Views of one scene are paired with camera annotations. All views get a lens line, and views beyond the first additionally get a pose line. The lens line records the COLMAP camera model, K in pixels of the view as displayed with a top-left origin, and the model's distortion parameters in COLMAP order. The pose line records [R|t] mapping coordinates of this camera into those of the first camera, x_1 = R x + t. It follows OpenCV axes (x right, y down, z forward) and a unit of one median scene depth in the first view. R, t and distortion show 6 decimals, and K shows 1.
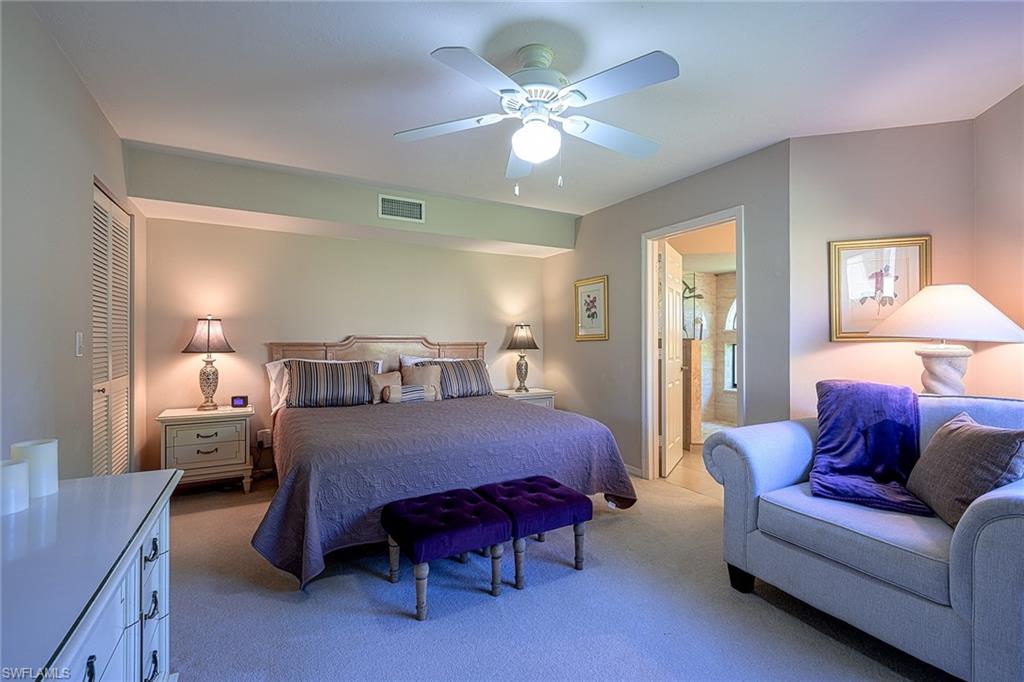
lens RADIAL K [[454.0, 0, 512.6], [0, 454.0, 341.0], [0, 0, 1]] dist [-0.002107, 0.001004]
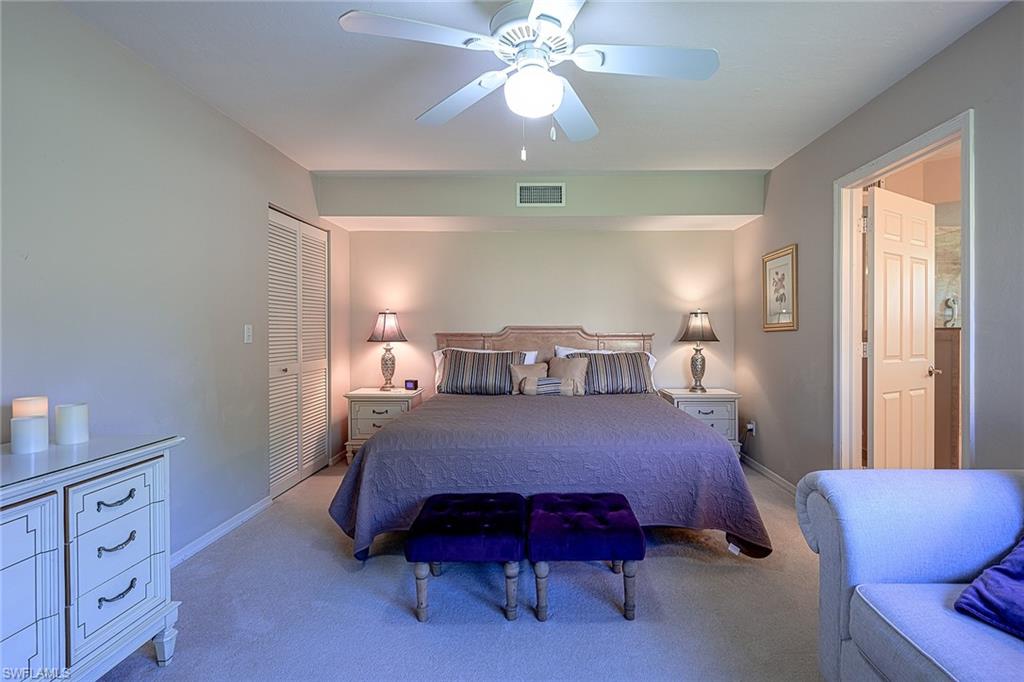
lens RADIAL K [[469.3, 0, 513.5], [0, 469.3, 336.0], [0, 0, 1]] dist [-0.000590, -0.000437]
pose [[0.870929, 0.004043, -0.491392, 0.209920], [0.000285, 0.999962, 0.008733, 0.000839], [0.491408, -0.007746, 0.870895, 0.107248]]
